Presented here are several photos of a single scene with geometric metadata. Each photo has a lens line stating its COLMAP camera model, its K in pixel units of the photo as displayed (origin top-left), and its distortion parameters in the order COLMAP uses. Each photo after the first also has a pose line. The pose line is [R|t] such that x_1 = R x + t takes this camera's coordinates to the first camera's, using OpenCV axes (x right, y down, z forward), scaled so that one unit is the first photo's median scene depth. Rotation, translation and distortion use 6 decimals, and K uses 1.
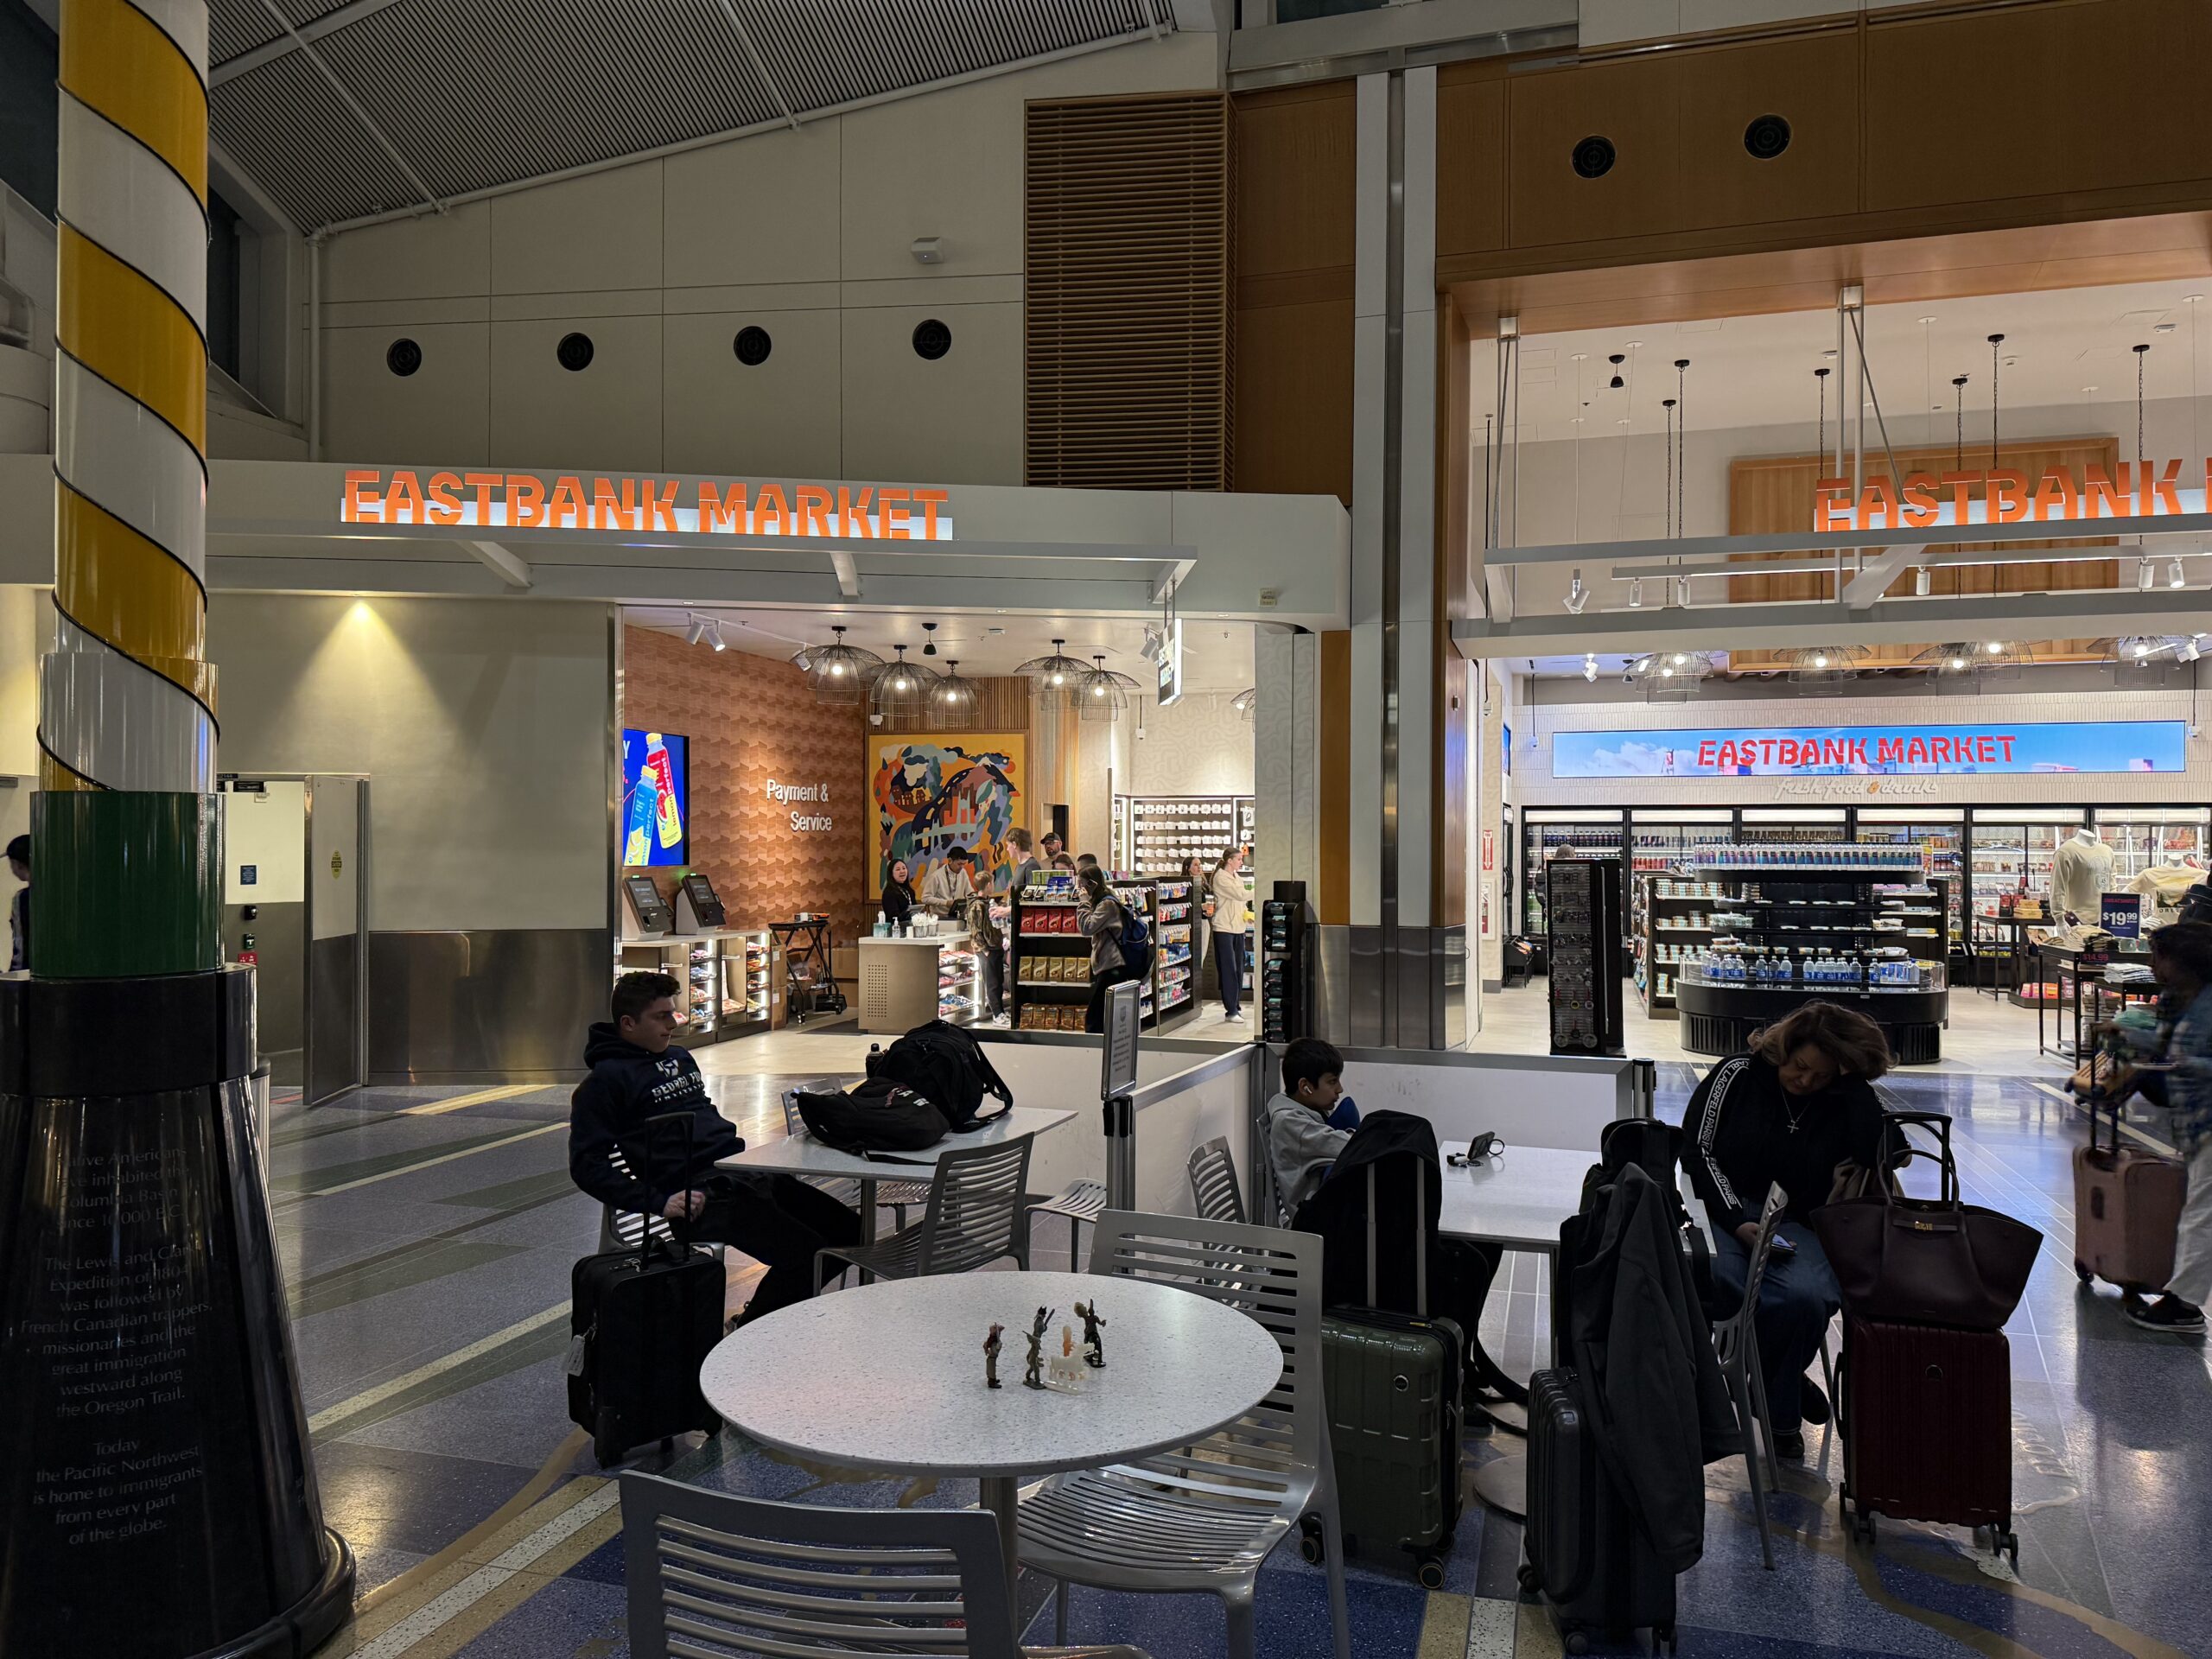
lens RADIAL K [[1535.4, 0, 1085.4], [0, 1535.4, 816.5], [0, 0, 1]] dist [0.085886, -0.126108]
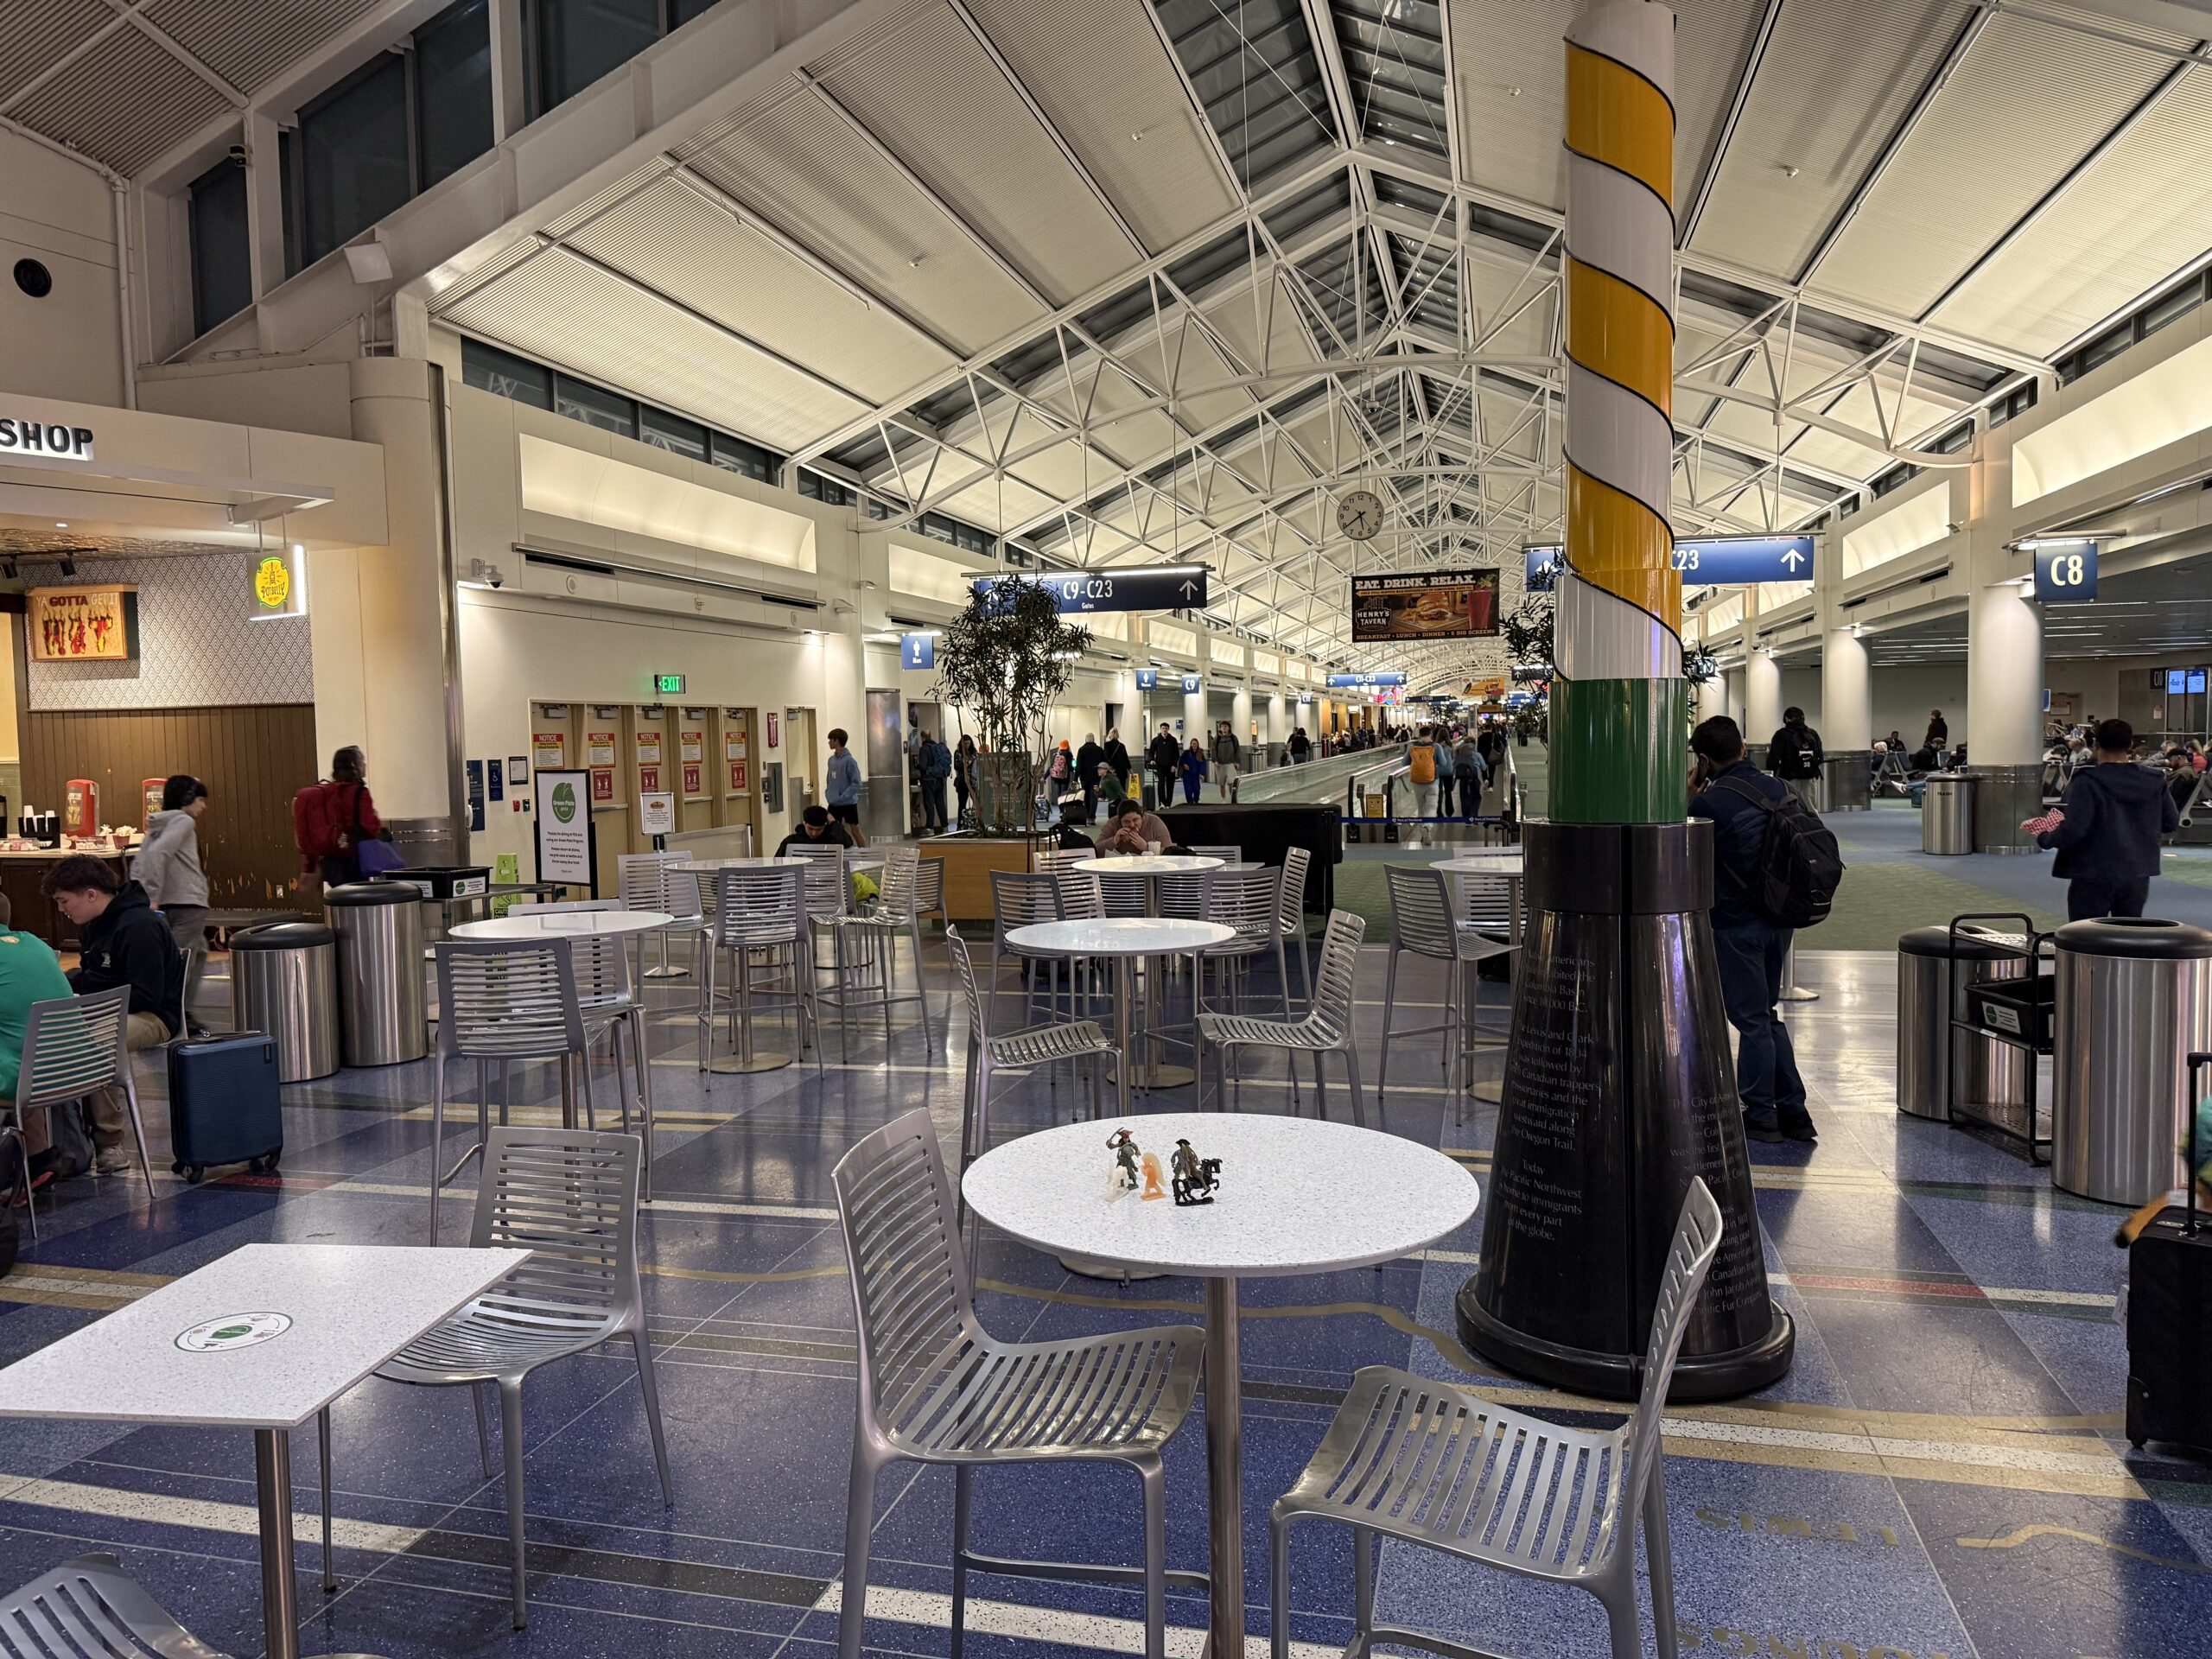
lens RADIAL K [[1529.4, 0, 1104.0], [0, 1529.4, 821.9], [0, 0, 1]] dist [0.100652, -0.141087]
pose [[0.018046, 0.056969, -0.998213, 0.308811], [0.032212, 0.997824, 0.057529, 0.005131], [0.999318, -0.033193, 0.016172, 0.262784]]
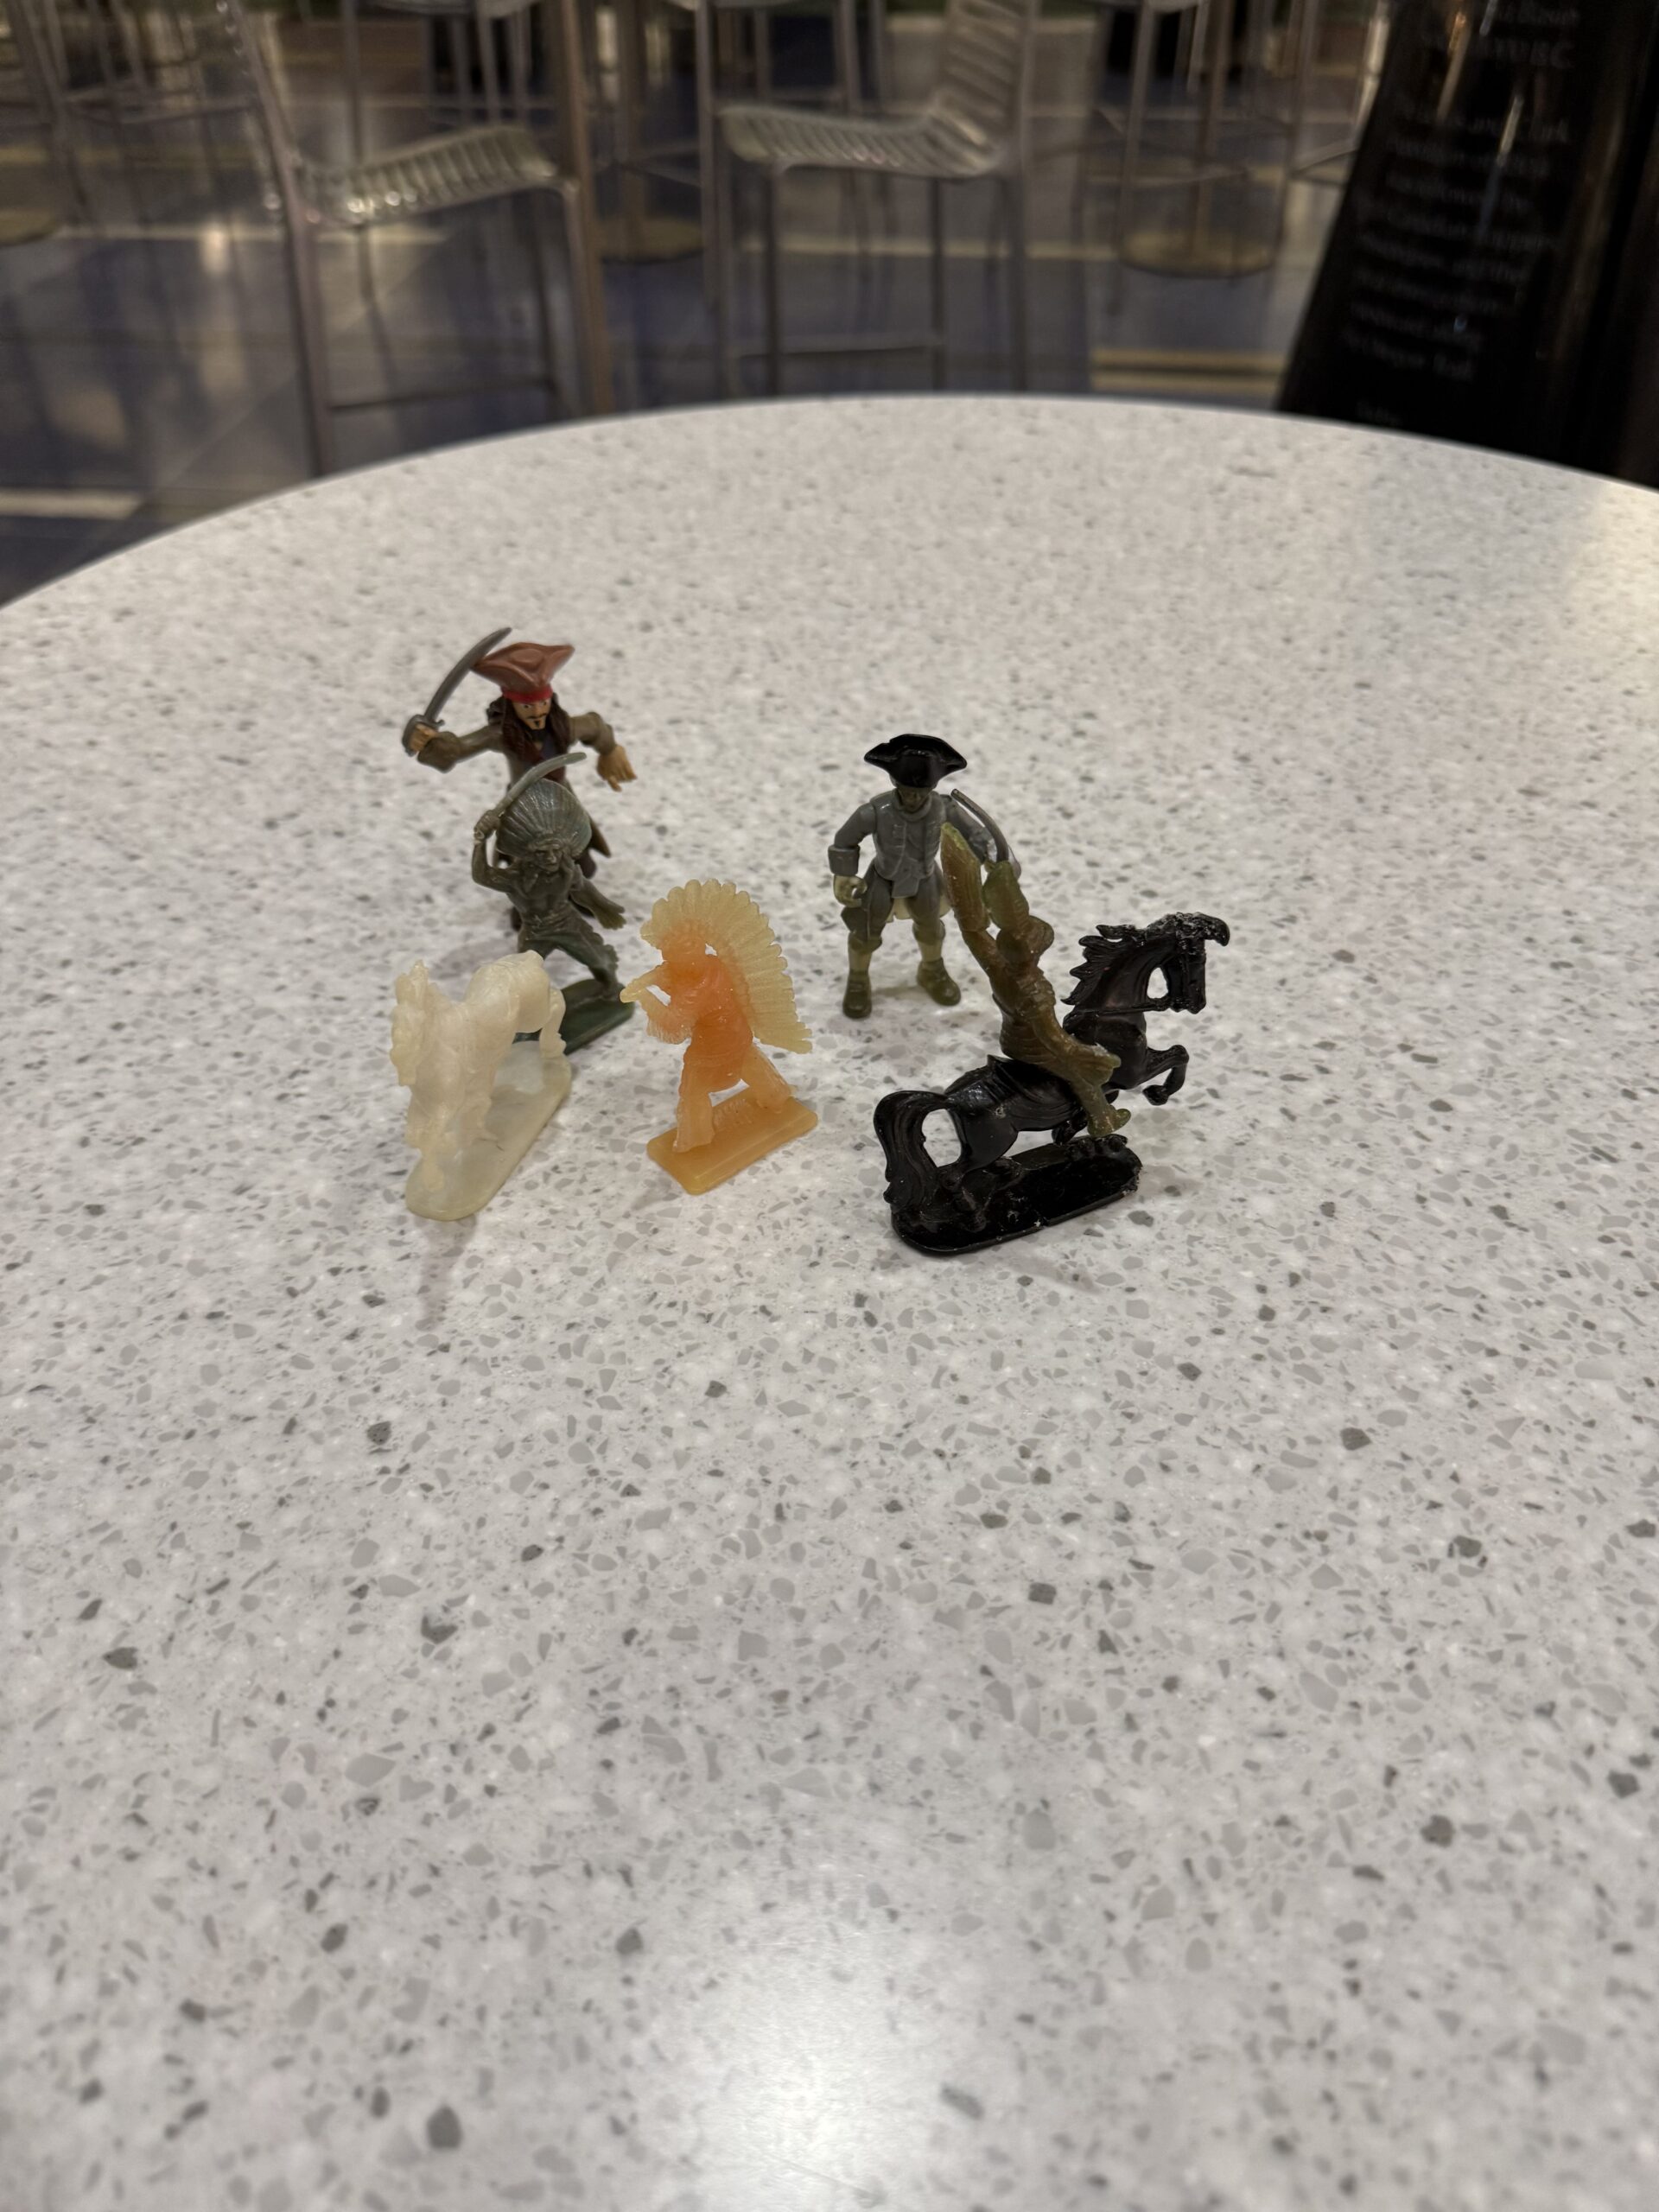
lens RADIAL K [[1535.4, 0, 829.5], [0, 1535.4, 1106.0], [0, 0, 1]] dist [0.085886, -0.126108]
pose [[0.155871, 0.659763, -0.735131, 0.038728], [0.014529, 0.742615, 0.669561, 0.066240], [0.987671, -0.115046, 0.106166, 0.273202]]
